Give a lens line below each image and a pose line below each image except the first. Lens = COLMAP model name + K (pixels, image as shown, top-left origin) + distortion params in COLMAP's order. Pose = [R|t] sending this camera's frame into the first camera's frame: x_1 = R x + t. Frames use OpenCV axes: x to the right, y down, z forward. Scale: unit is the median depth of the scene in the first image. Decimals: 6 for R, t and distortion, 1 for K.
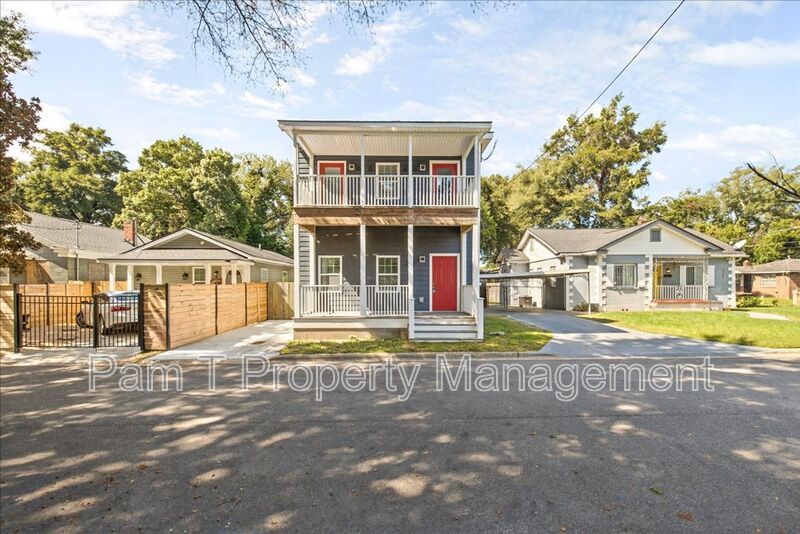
lens RADIAL K [[363.2, 0, 392.8], [0, 363.2, 286.8], [0, 0, 1]] dist [0.001383, 0.000443]
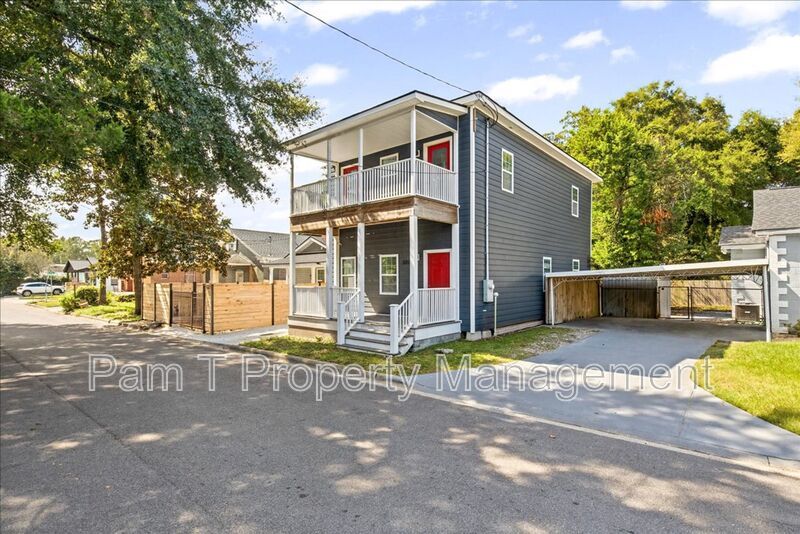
lens RADIAL K [[394.0, 0, 402.5], [0, 394.0, 270.6], [0, 0, 1]] dist [0.004784, 0.000602]
pose [[0.764621, -0.013886, -0.644331, 0.782357], [-0.003306, 0.999670, -0.025467, -0.022558], [0.644472, 0.021602, 0.764323, 0.293771]]
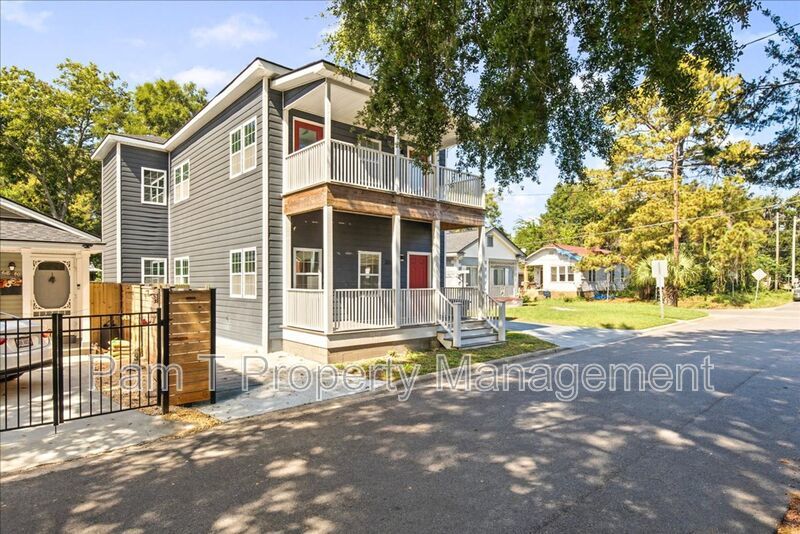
lens RADIAL K [[448.0, 0, 392.2], [0, 448.0, 281.7], [0, 0, 1]] dist [-0.000773, 0.001836]
pose [[0.760792, 0.000478, 0.648995, -0.751428], [0.004937, 0.999967, -0.006524, -0.013086], [-0.648977, 0.008168, 0.760765, 0.232479]]
